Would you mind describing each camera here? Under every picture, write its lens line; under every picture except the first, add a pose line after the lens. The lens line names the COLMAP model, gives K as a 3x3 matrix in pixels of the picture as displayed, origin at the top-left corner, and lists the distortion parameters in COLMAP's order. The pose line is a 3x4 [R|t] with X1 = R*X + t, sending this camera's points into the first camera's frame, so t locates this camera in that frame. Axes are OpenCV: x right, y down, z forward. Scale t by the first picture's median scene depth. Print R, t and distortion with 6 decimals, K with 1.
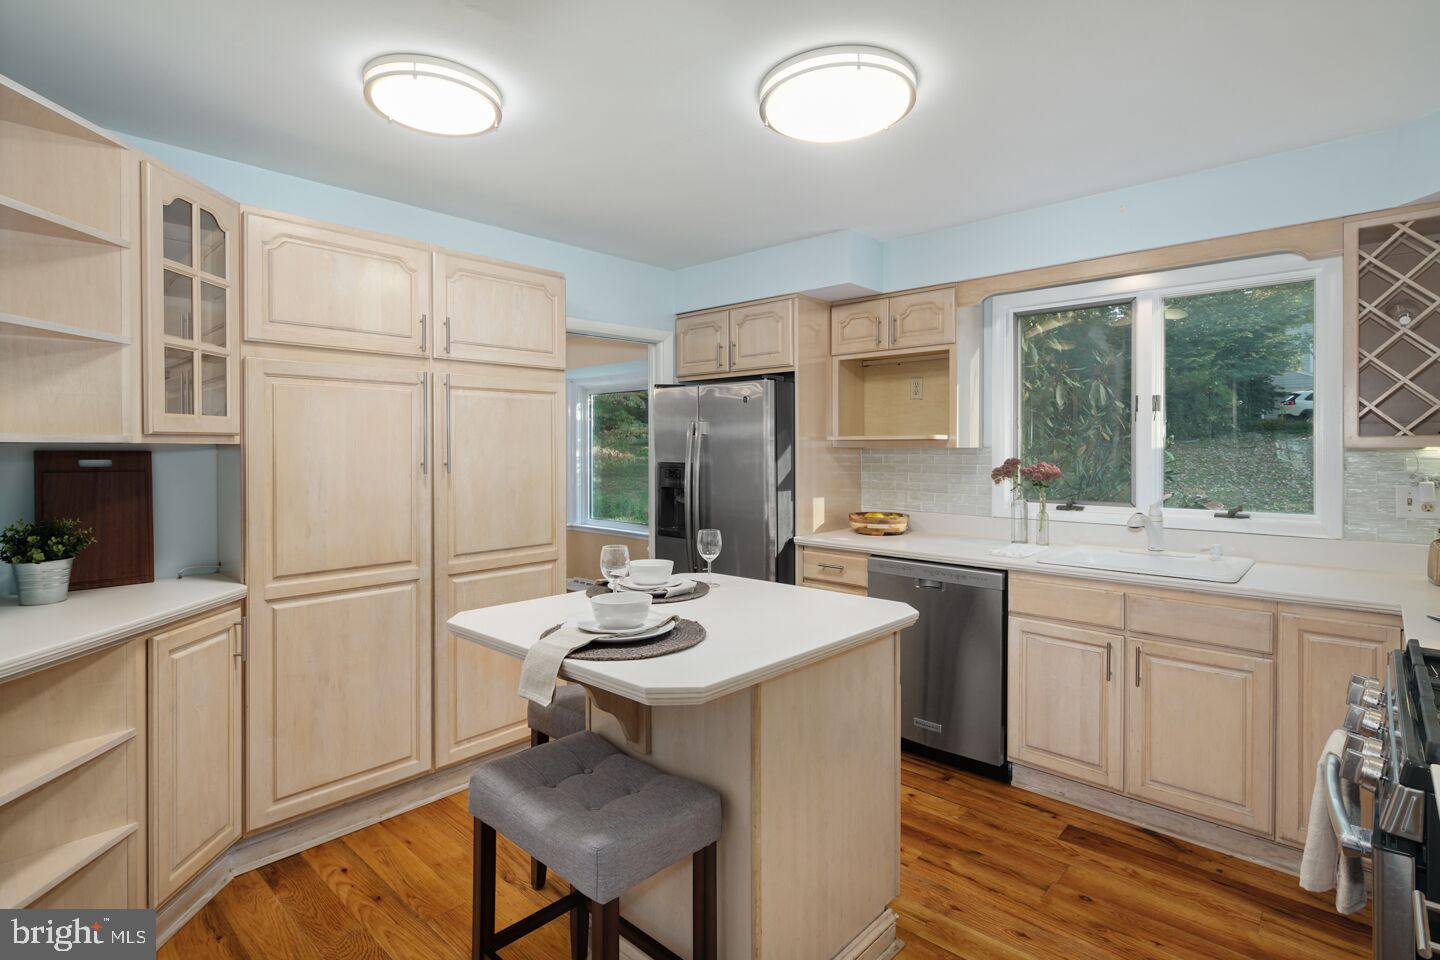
lens RADIAL K [[710.0, 0, 726.4], [0, 710.0, 448.1], [0, 0, 1]] dist [-0.000091, -0.000612]
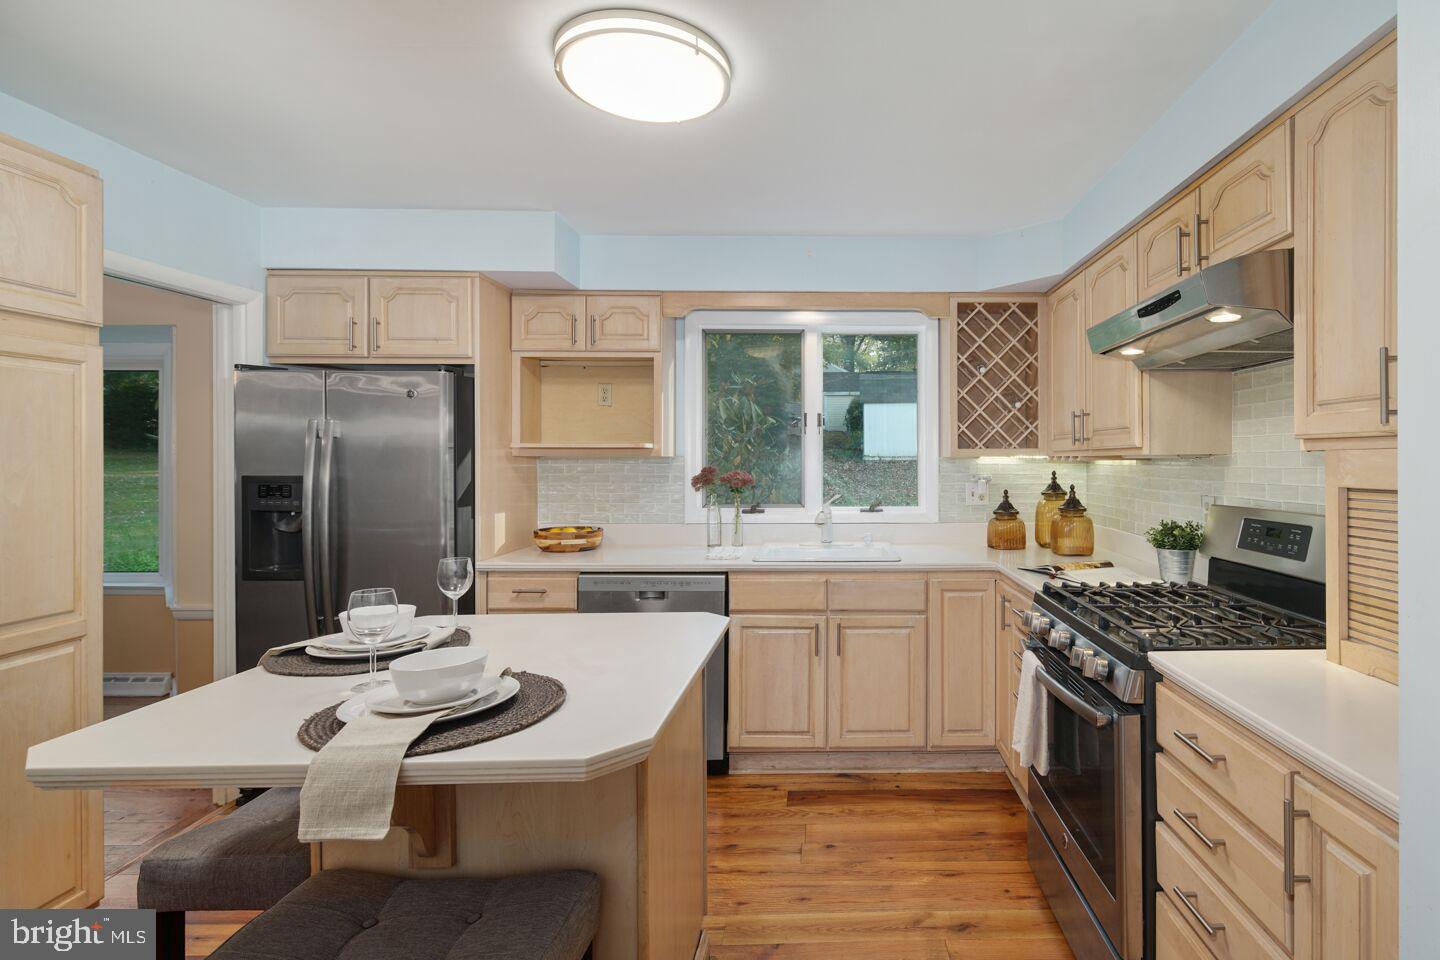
lens RADIAL K [[739.4, 0, 720.2], [0, 739.4, 461.3], [0, 0, 1]] dist [-0.000381, -0.000537]
pose [[0.716649, 0.004166, 0.697422, -0.344339], [-0.000512, 0.999985, -0.005447, 0.011949], [-0.697434, 0.003547, 0.716640, 0.195721]]
